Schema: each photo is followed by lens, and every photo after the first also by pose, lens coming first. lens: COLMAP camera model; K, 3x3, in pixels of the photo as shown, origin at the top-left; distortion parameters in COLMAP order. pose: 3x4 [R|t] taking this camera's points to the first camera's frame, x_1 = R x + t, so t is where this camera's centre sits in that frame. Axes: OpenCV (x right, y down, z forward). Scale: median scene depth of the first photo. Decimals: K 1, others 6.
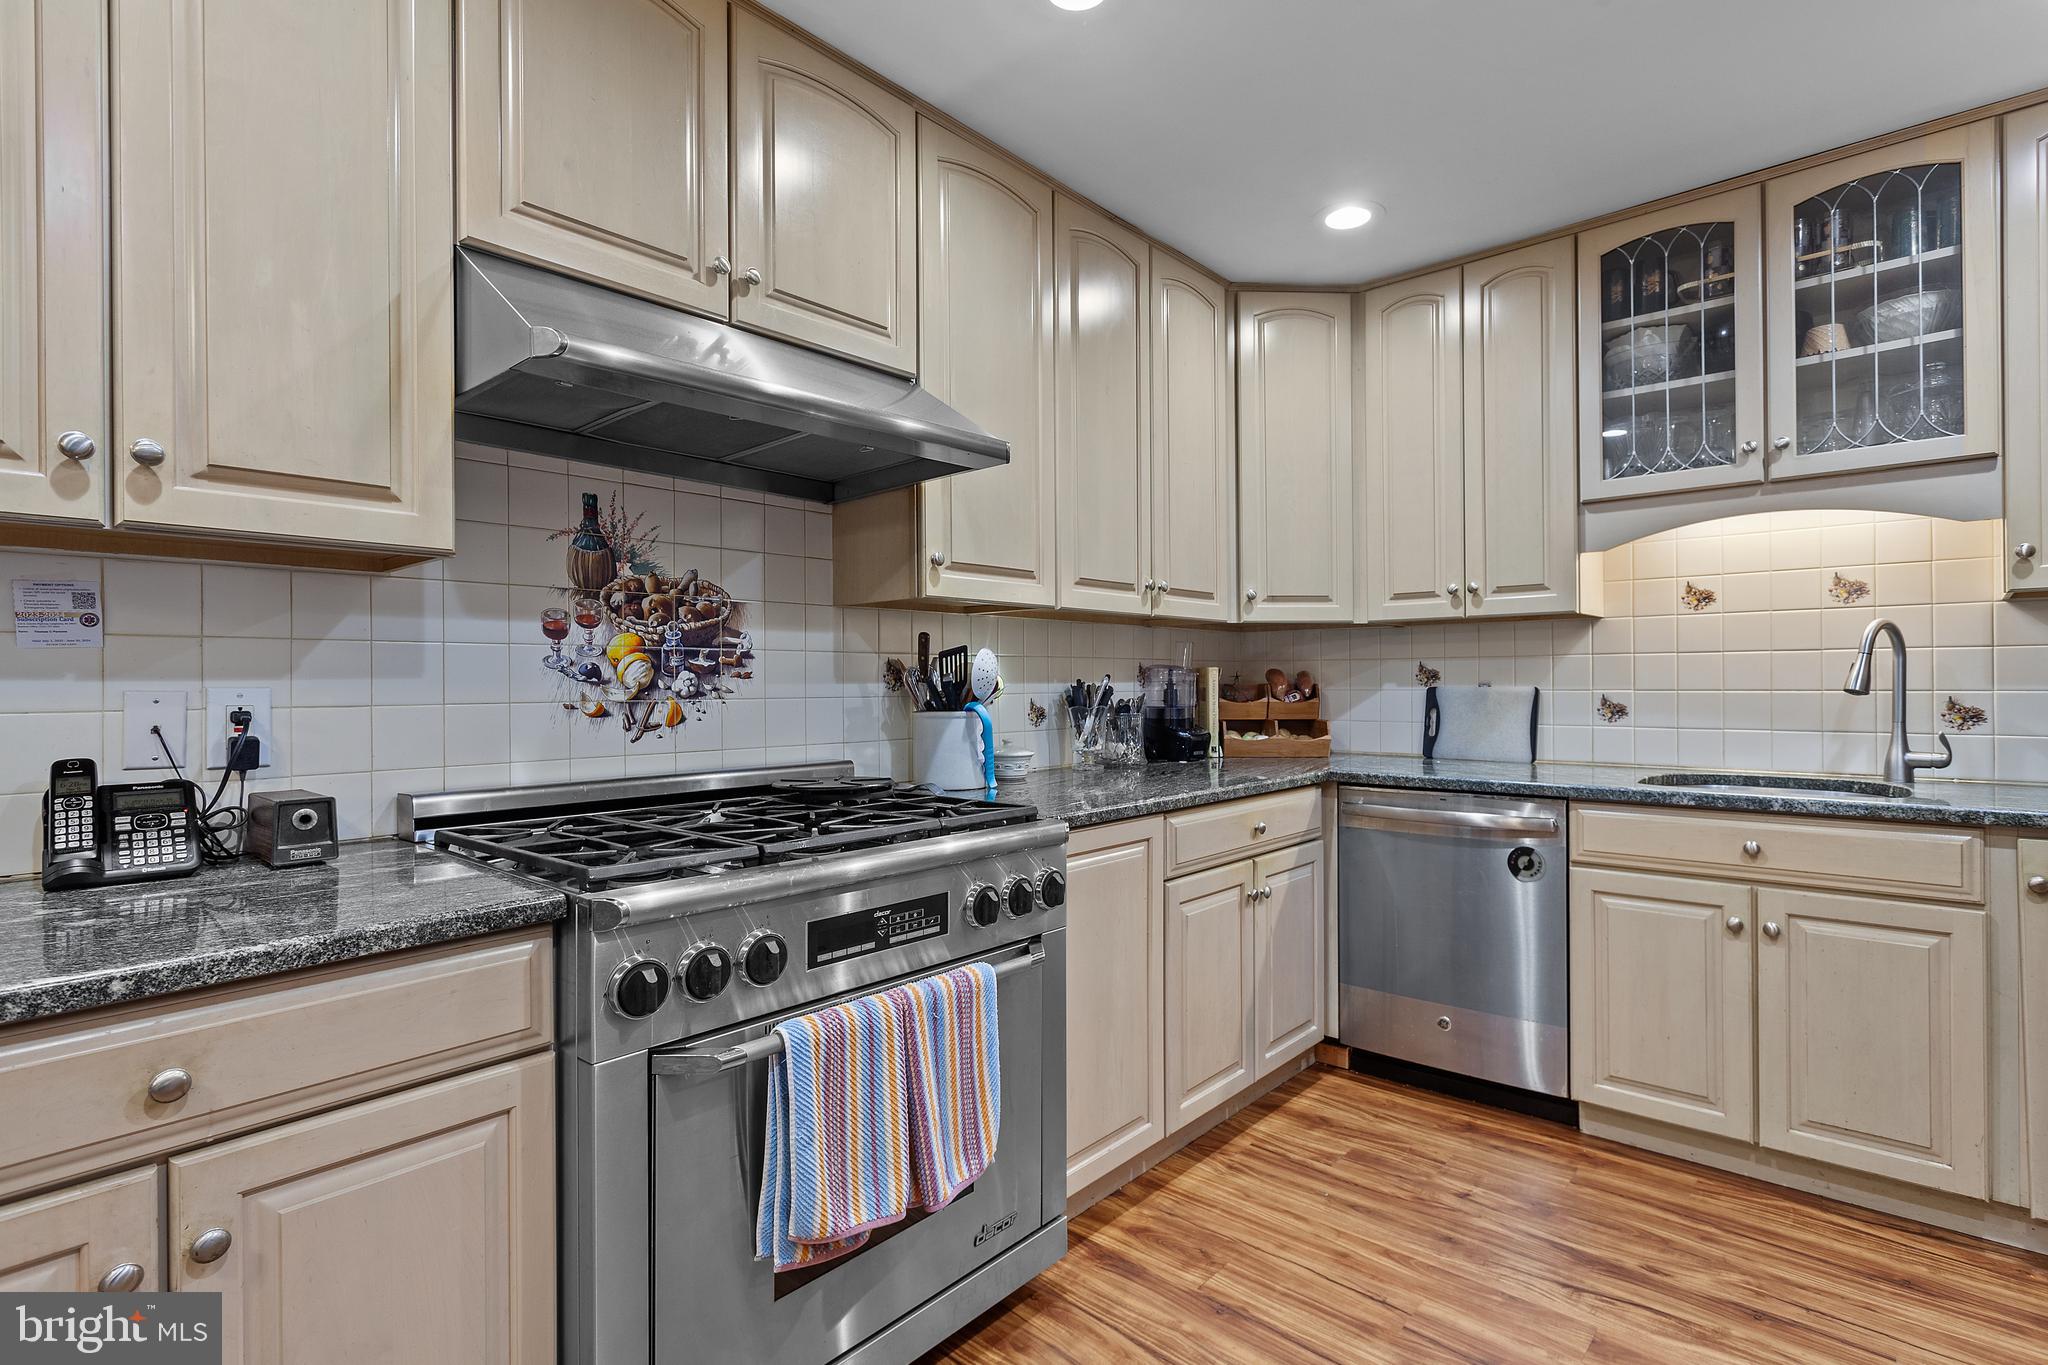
lens RADIAL K [[993.1, 0, 1024.0], [0, 993.1, 682.5], [0, 0, 1]] dist [0.001555, 0.000585]
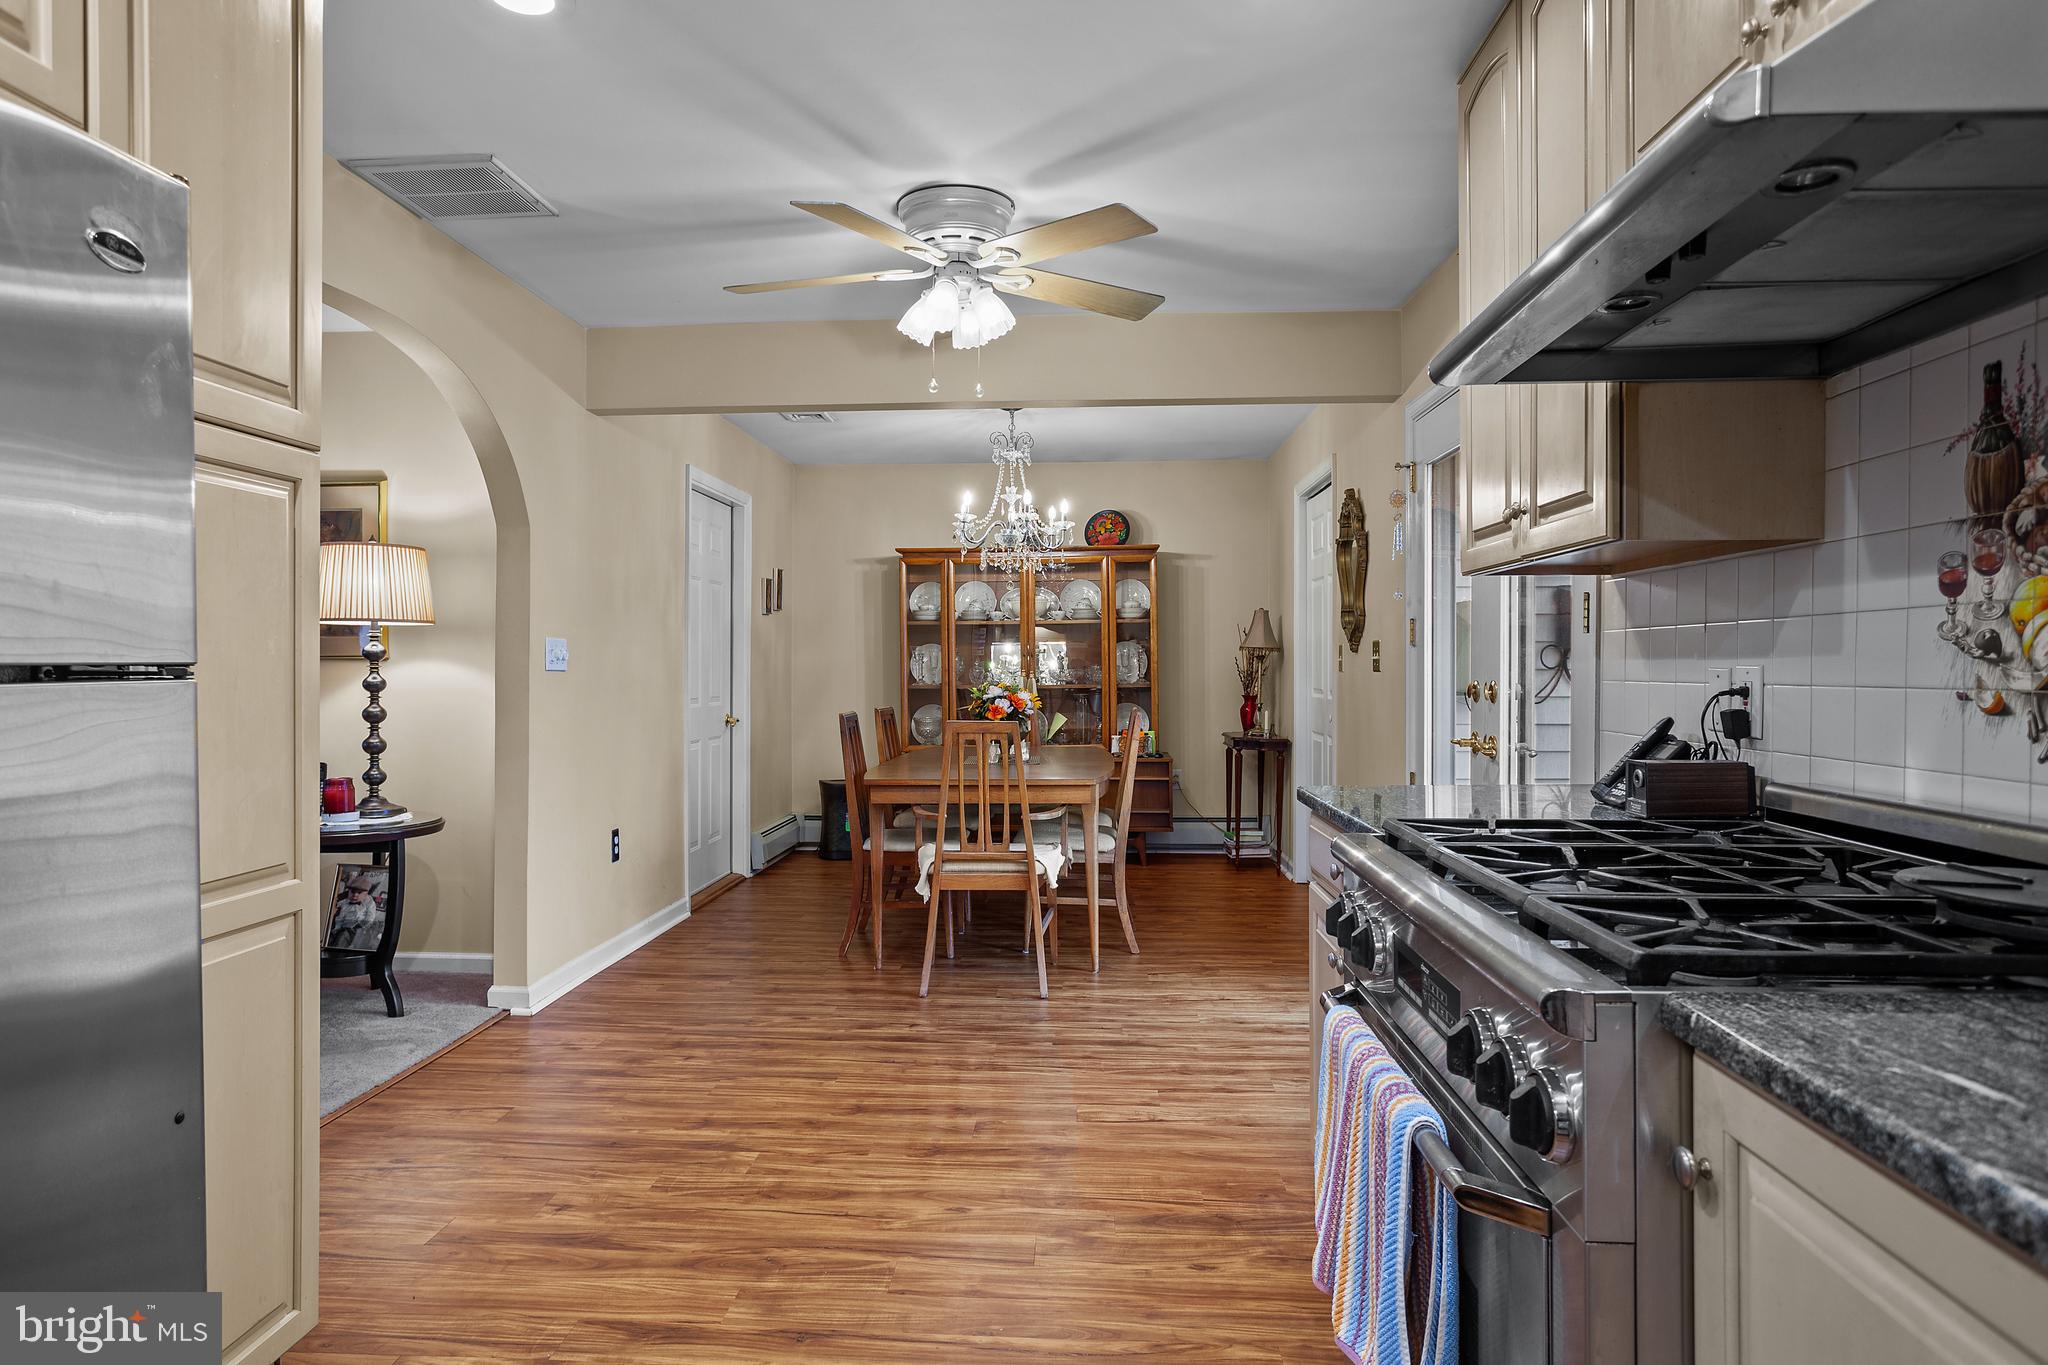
lens RADIAL K [[1247.8, 0, 1024.0], [0, 1247.8, 682.5], [0, 0, 1]] dist [-0.041899, -0.000219]
pose [[-0.786776, 0.012057, -0.617121, 0.399734], [0.003485, 0.999880, 0.015092, 0.000338], [0.617229, 0.009723, -0.786723, 0.925287]]
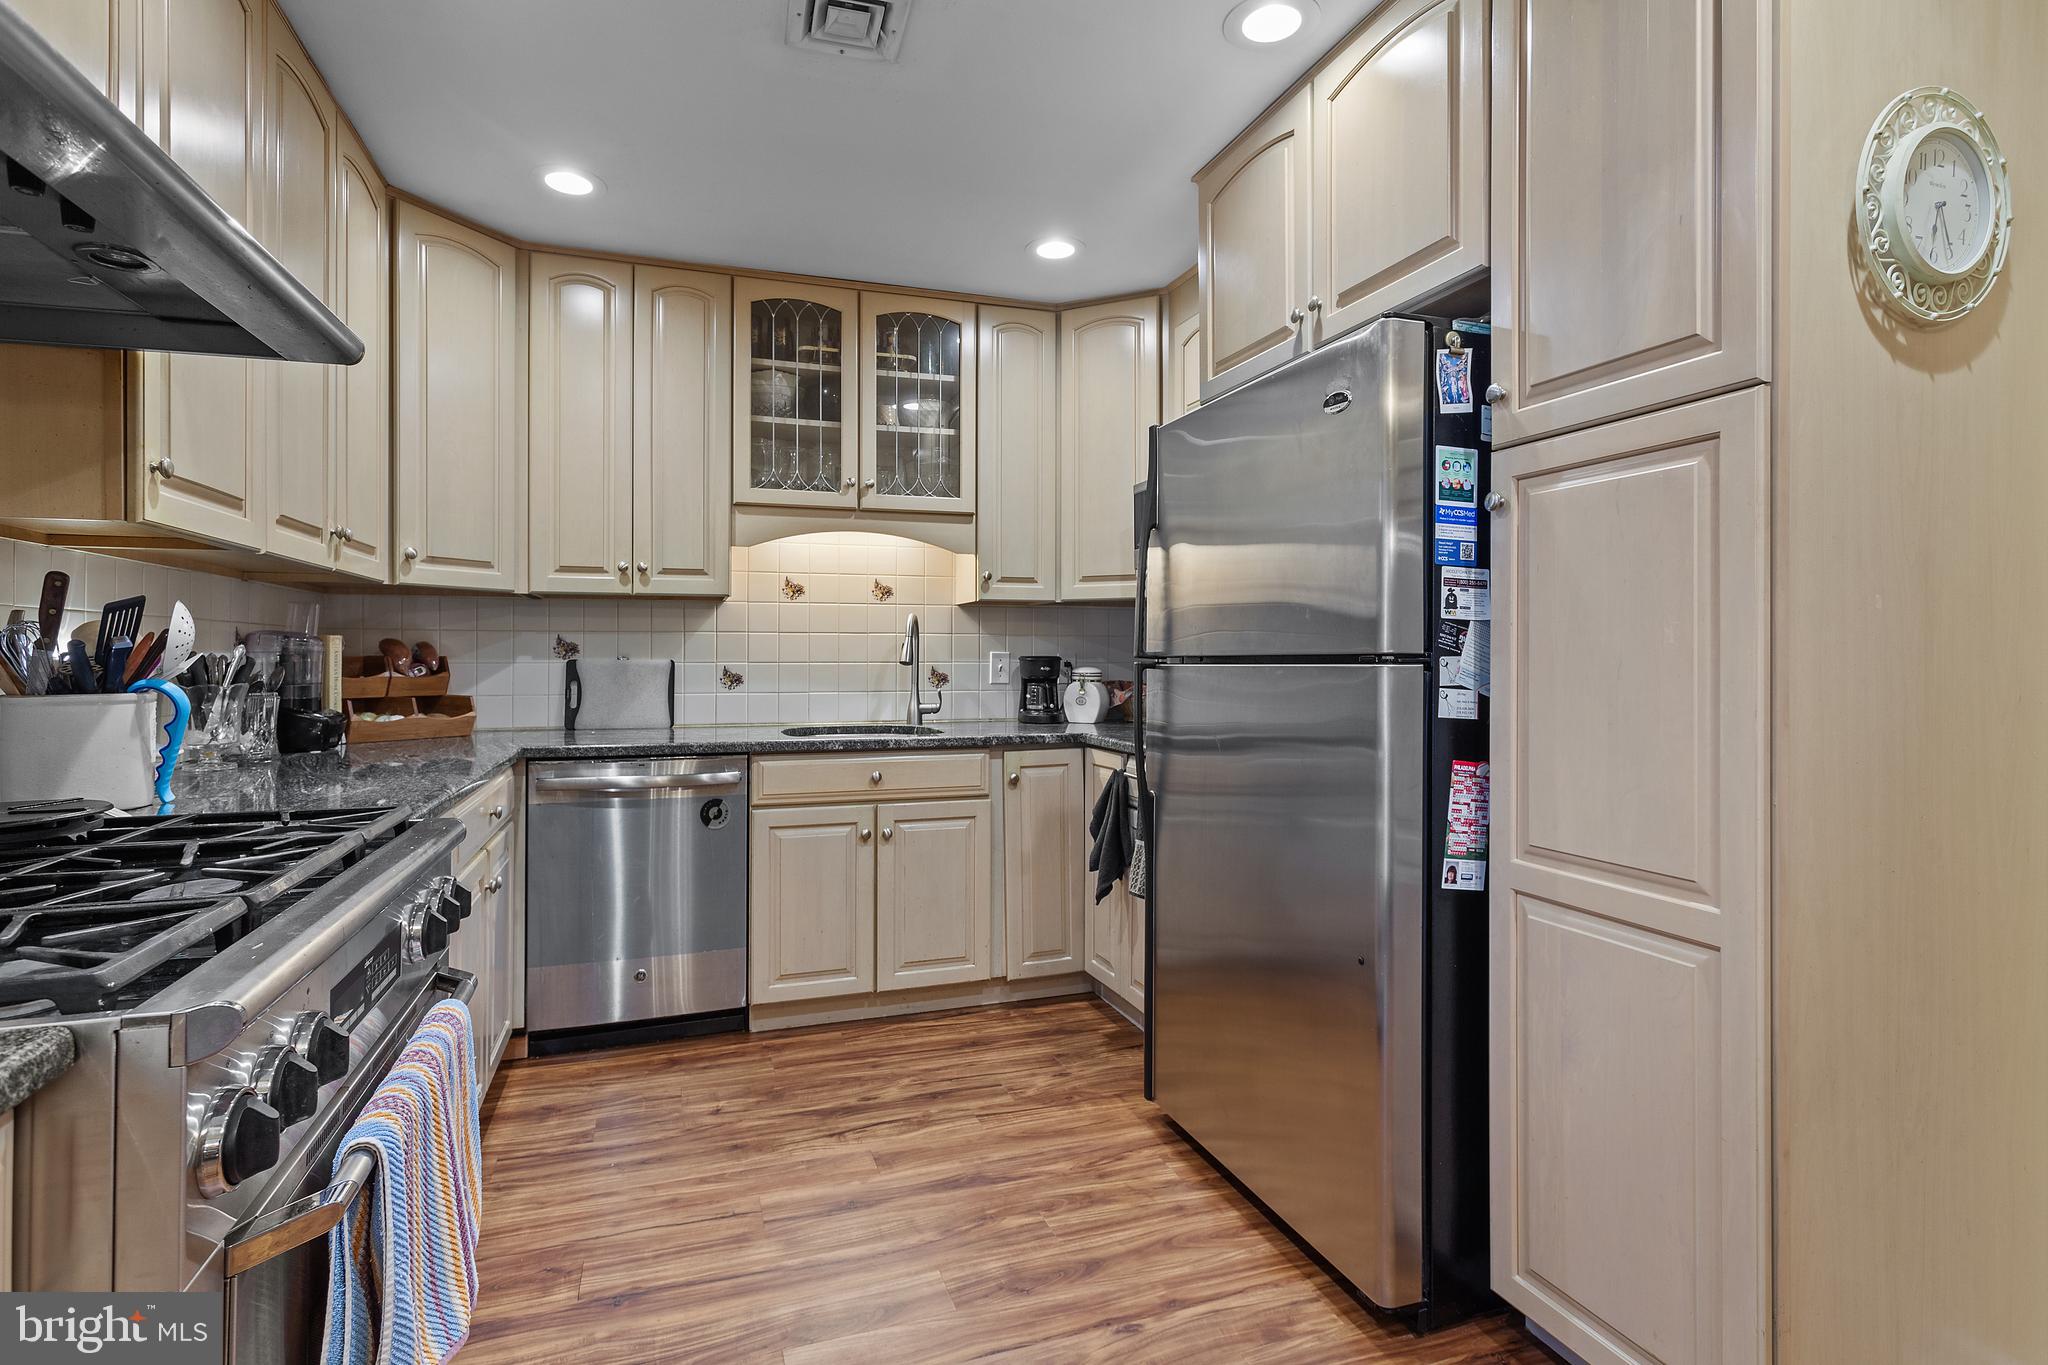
lens RADIAL K [[999.8, 0, 1019.3], [0, 999.8, 653.0], [0, 0, 1]] dist [-0.000812, 0.000474]
pose [[0.490559, 0.007825, 0.871373, -0.344066], [-0.003364, 0.999969, -0.007086, 0.004426], [-0.871402, 0.000545, 0.490570, 0.135209]]
